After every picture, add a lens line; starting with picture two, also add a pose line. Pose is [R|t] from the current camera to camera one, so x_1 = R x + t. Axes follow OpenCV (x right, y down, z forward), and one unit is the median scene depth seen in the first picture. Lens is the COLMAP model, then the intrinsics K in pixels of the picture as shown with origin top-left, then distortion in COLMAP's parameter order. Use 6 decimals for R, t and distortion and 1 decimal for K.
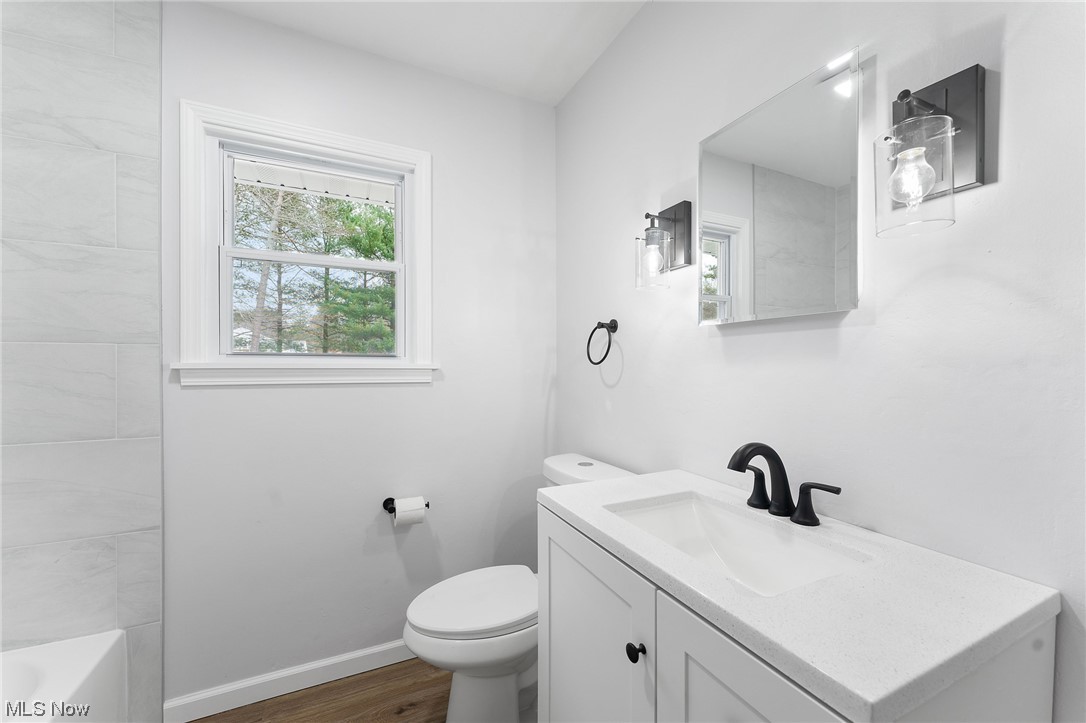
lens RADIAL K [[434.3, 0, 542.3], [0, 434.3, 365.1], [0, 0, 1]] dist [-0.001144, -0.000251]
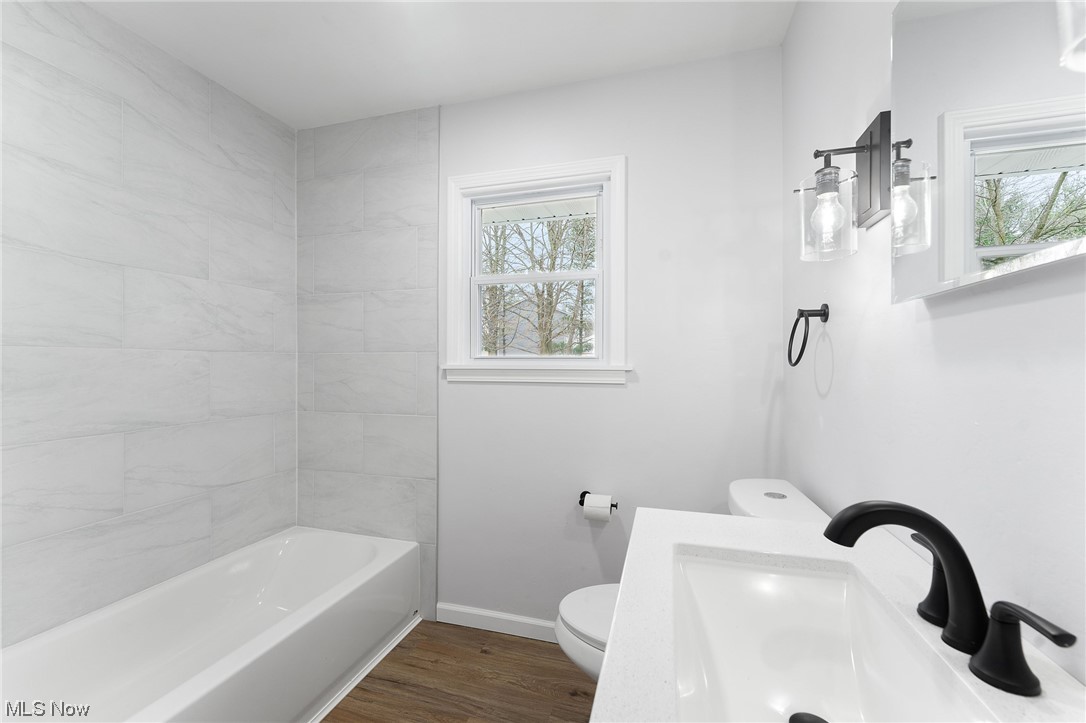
lens RADIAL K [[434.3, 0, 541.5], [0, 434.3, 363.1], [0, 0, 1]] dist [-0.001144, -0.000251]
pose [[0.740708, -0.004277, -0.671814, 0.328940], [-0.000477, 0.999976, -0.006892, -0.001155], [0.671827, 0.005425, 0.740688, 0.159007]]
